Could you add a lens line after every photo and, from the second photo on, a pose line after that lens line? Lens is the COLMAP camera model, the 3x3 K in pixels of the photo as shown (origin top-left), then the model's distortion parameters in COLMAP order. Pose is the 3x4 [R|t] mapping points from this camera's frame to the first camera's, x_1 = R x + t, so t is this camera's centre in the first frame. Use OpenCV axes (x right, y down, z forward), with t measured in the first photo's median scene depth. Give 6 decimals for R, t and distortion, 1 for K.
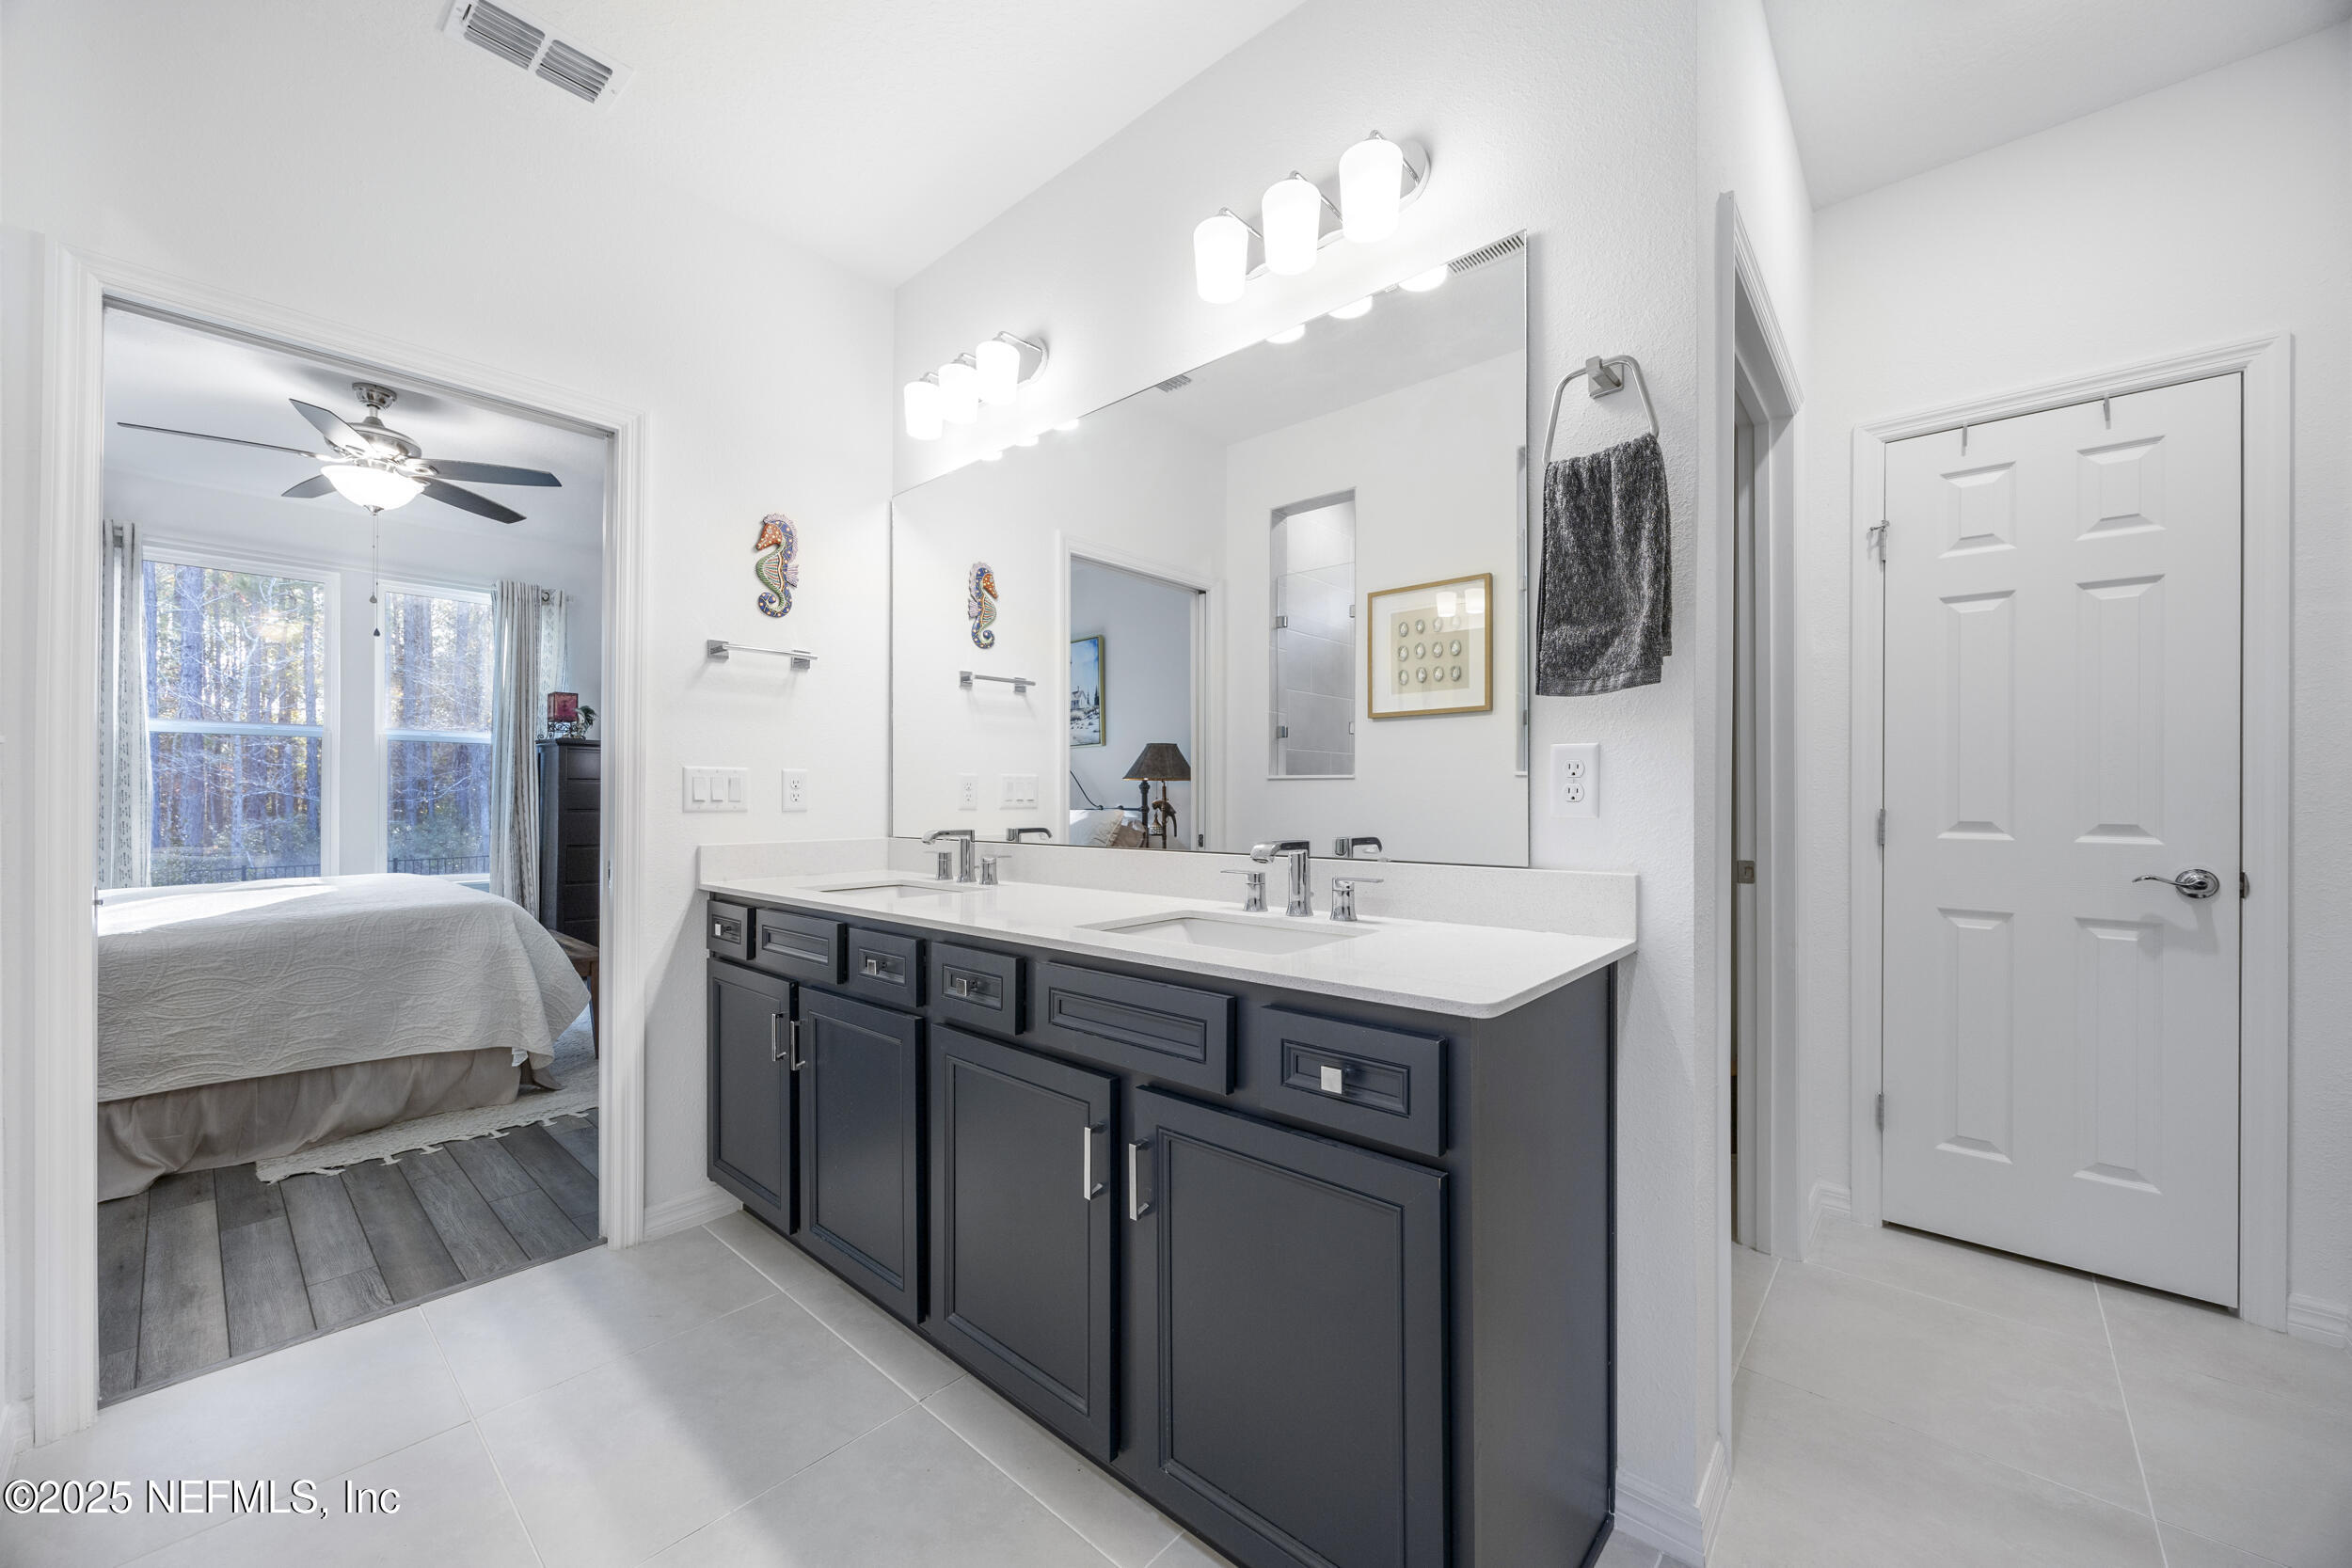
lens RADIAL K [[899.0, 0, 1174.4], [0, 899.0, 793.8], [0, 0, 1]] dist [-0.001854, -0.000140]
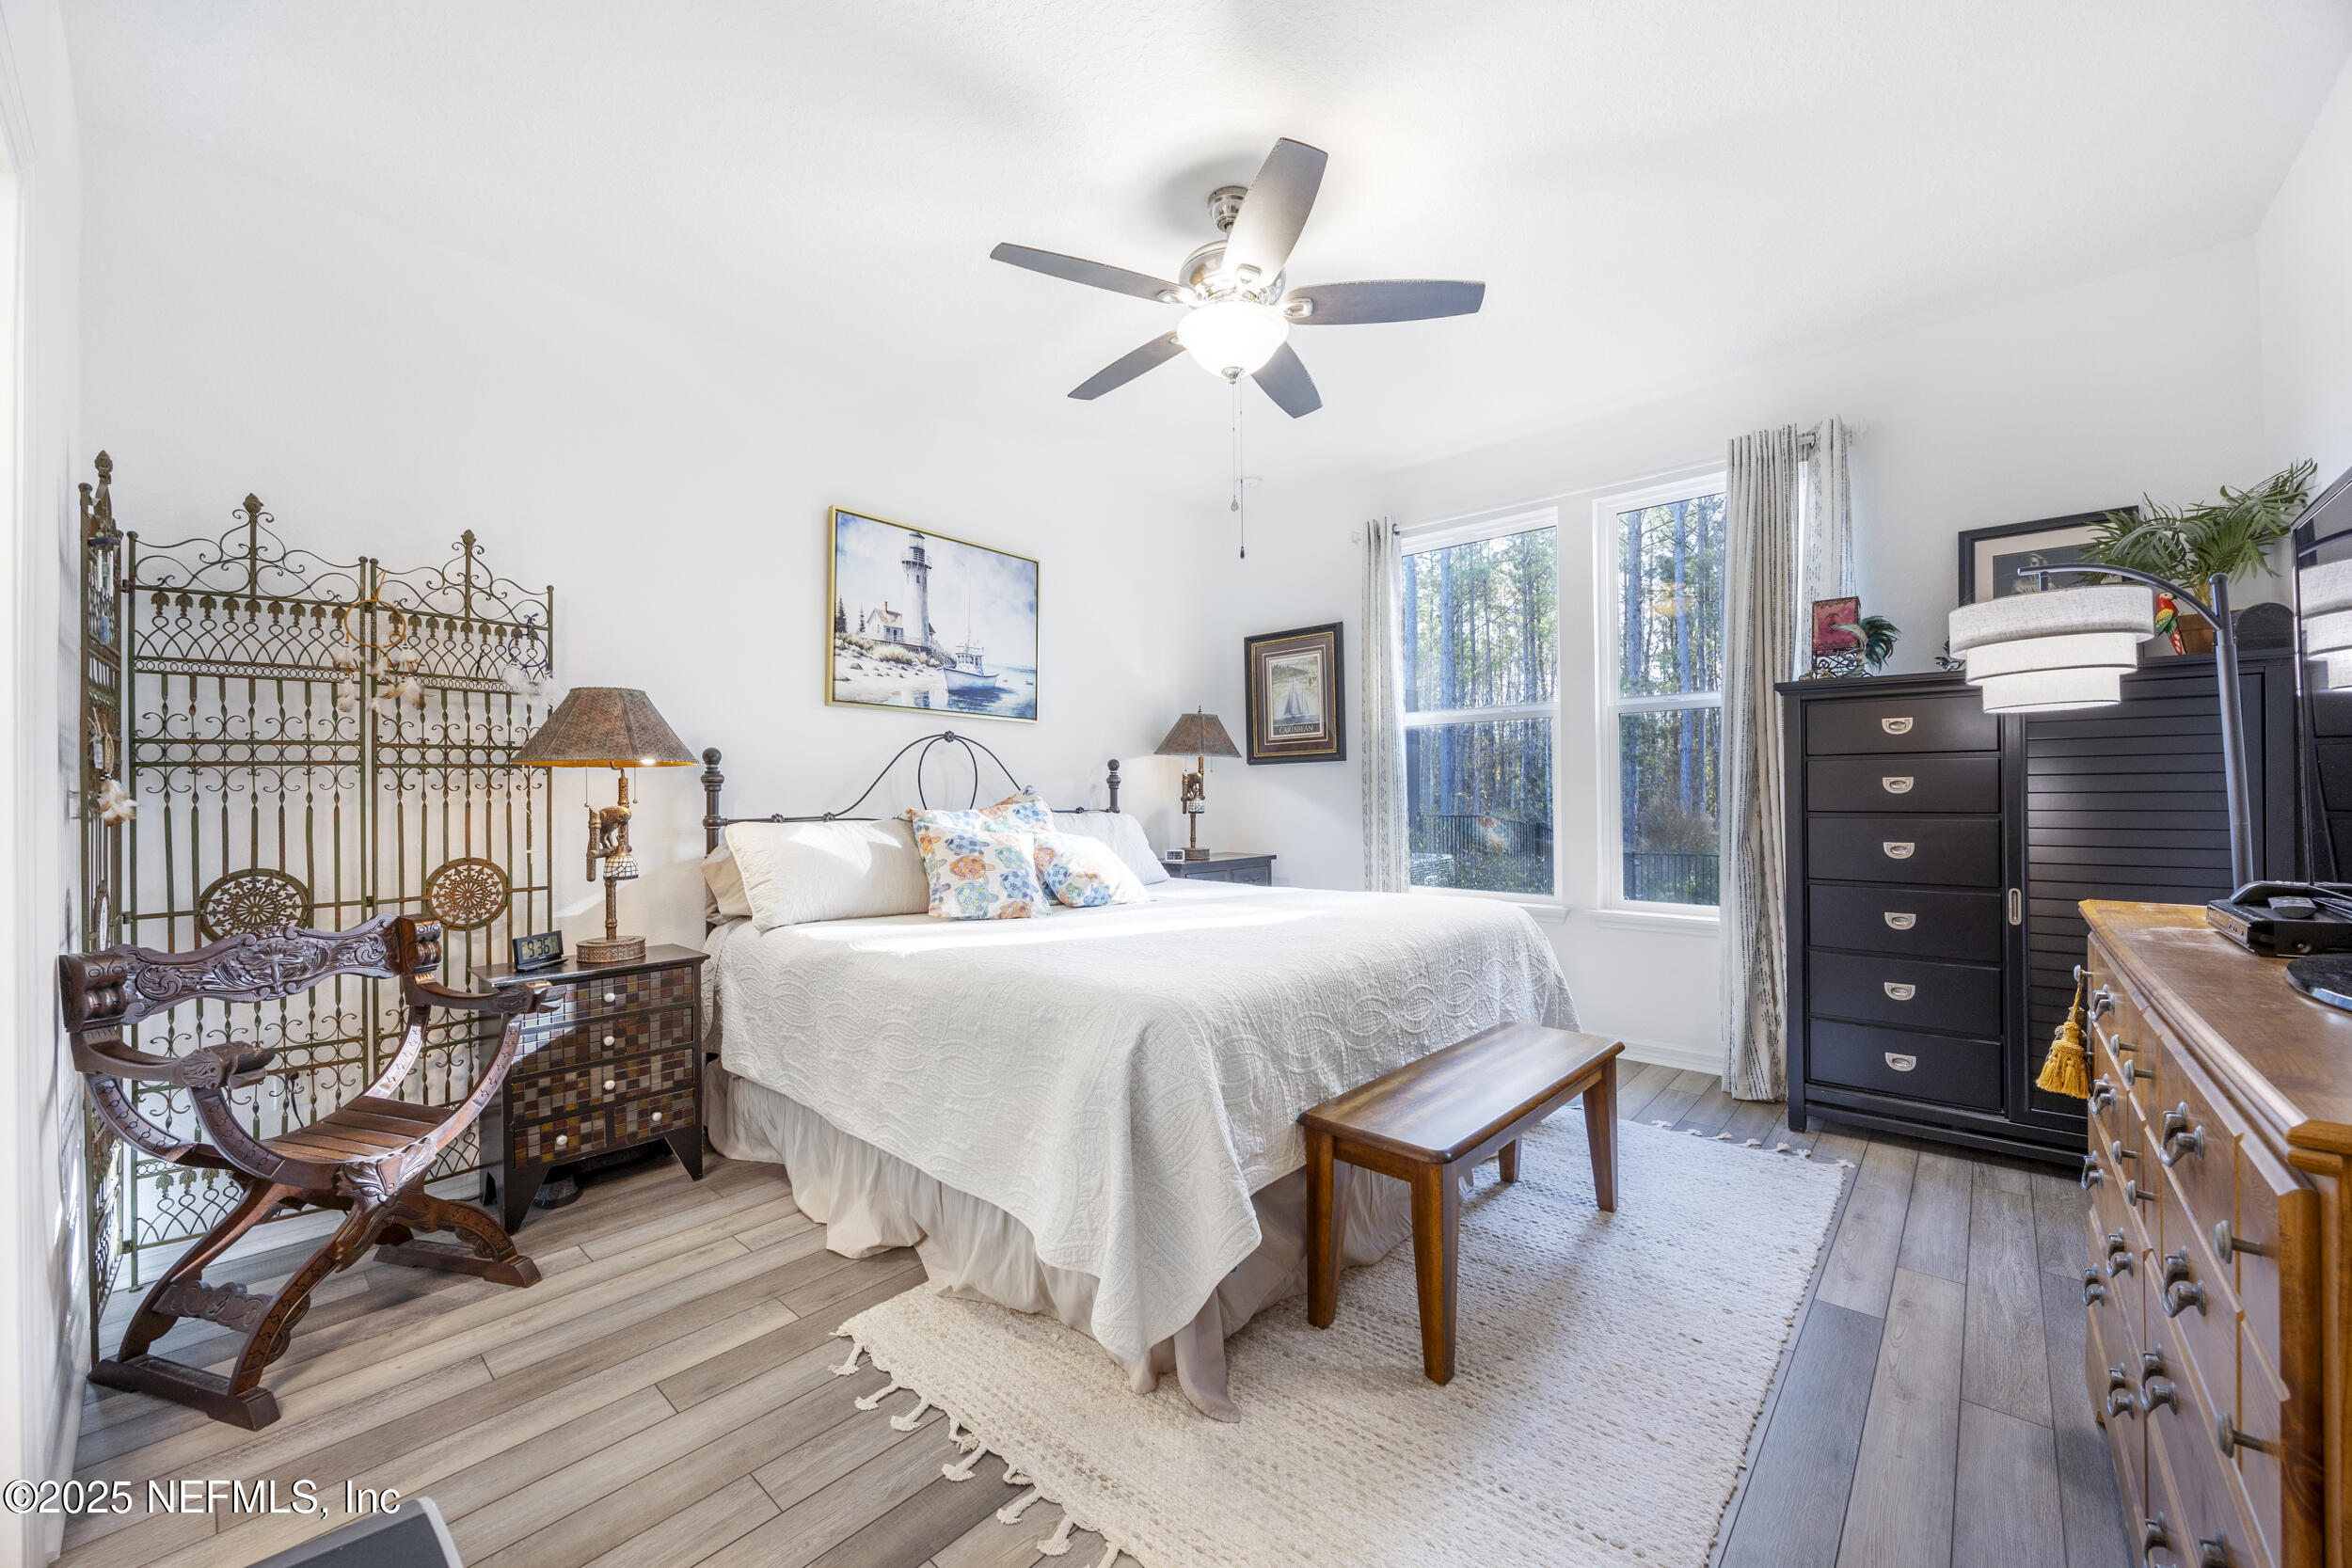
lens RADIAL K [[899.0, 0, 1178.7], [0, 899.0, 788.4], [0, 0, 1]] dist [-0.001854, -0.000140]
pose [[0.001733, -0.006294, -0.999979, -0.233900], [0.014310, 0.999878, -0.006269, 0.002271], [0.999896, -0.014299, 0.001823, 1.078721]]
